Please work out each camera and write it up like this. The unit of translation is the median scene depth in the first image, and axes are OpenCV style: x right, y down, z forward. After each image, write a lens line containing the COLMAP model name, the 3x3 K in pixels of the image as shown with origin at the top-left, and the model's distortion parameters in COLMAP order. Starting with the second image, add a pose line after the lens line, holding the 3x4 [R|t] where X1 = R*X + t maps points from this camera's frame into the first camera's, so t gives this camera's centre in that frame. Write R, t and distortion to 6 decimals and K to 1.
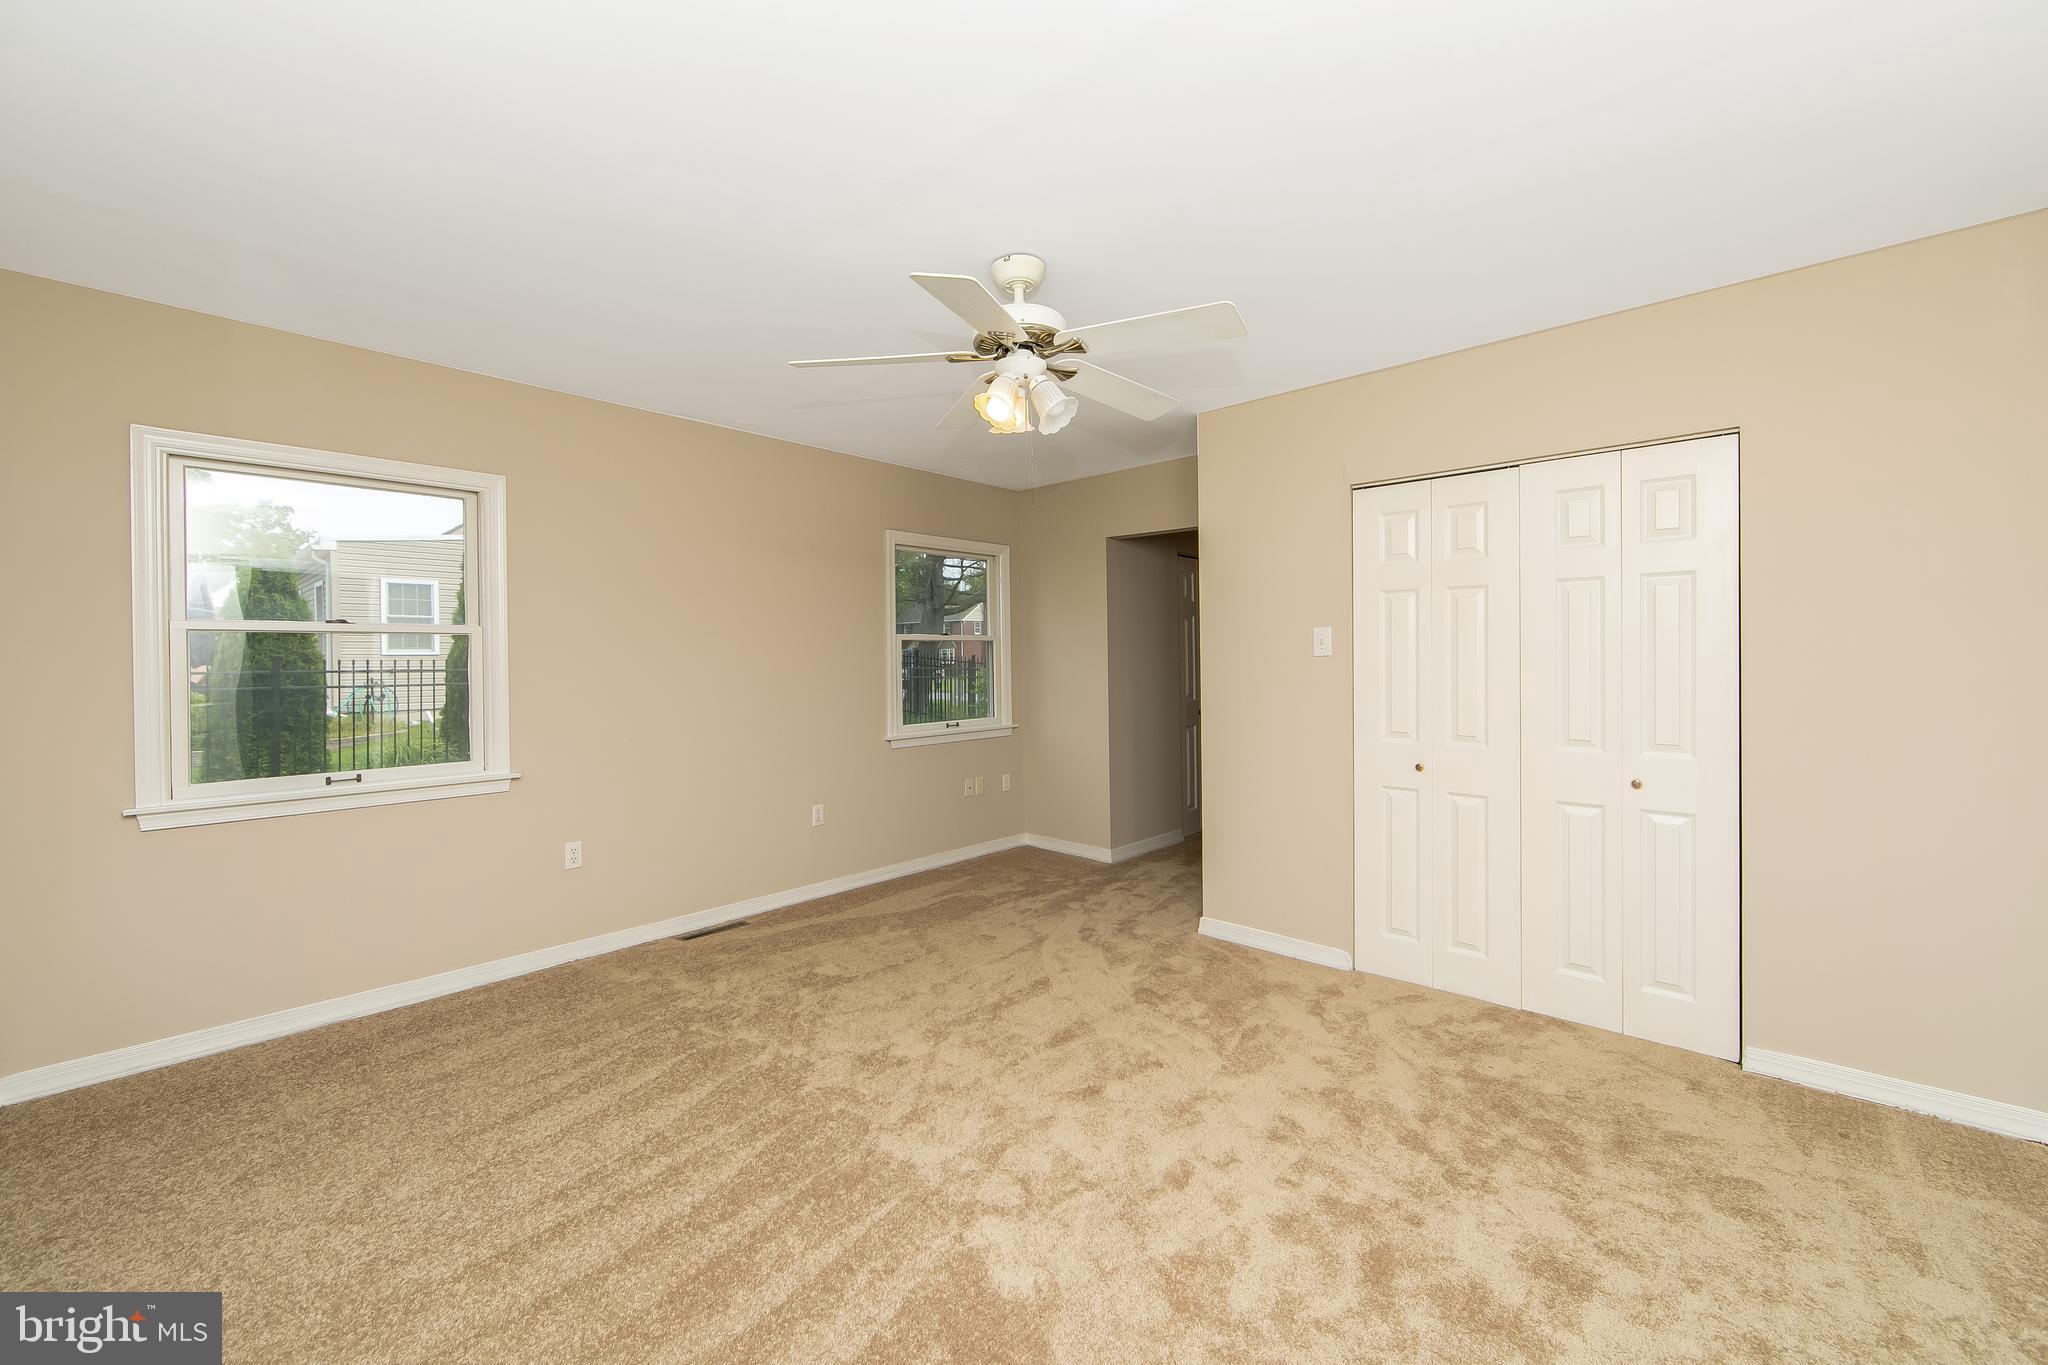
lens RADIAL K [[820.6, 0, 1020.5], [0, 820.6, 662.7], [0, 0, 1]] dist [-0.008762, 0.000019]
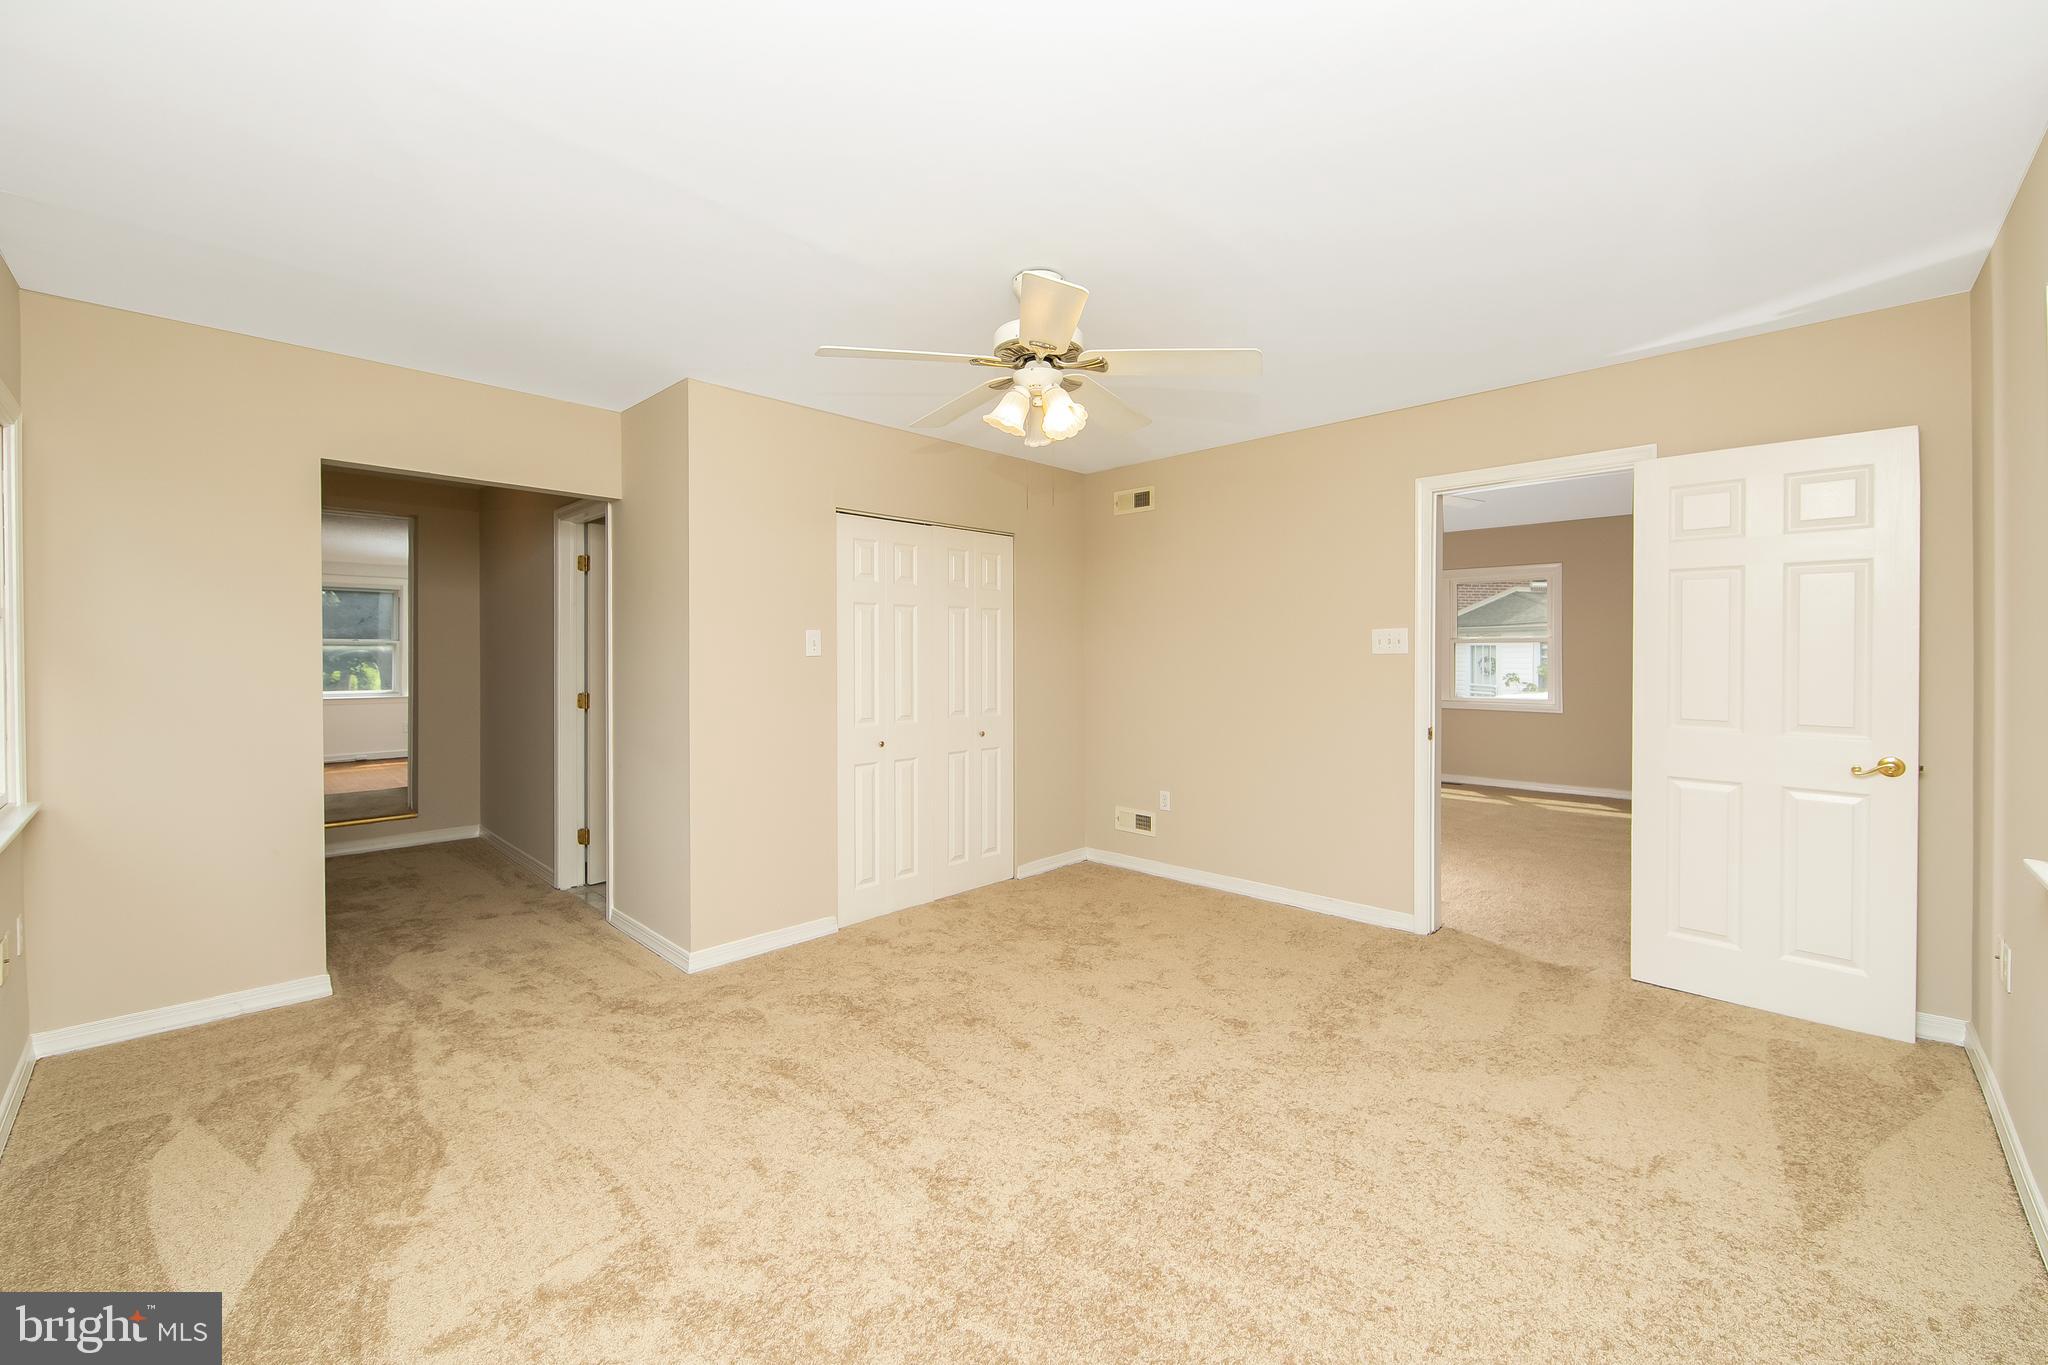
lens RADIAL K [[820.6, 0, 1020.5], [0, 820.6, 662.7], [0, 0, 1]] dist [-0.008762, 0.000019]
pose [[0.020638, -0.004169, 0.999778, -0.635380], [0.007944, 0.999960, 0.004006, -0.002377], [-0.999755, 0.007860, 0.020670, 0.614047]]
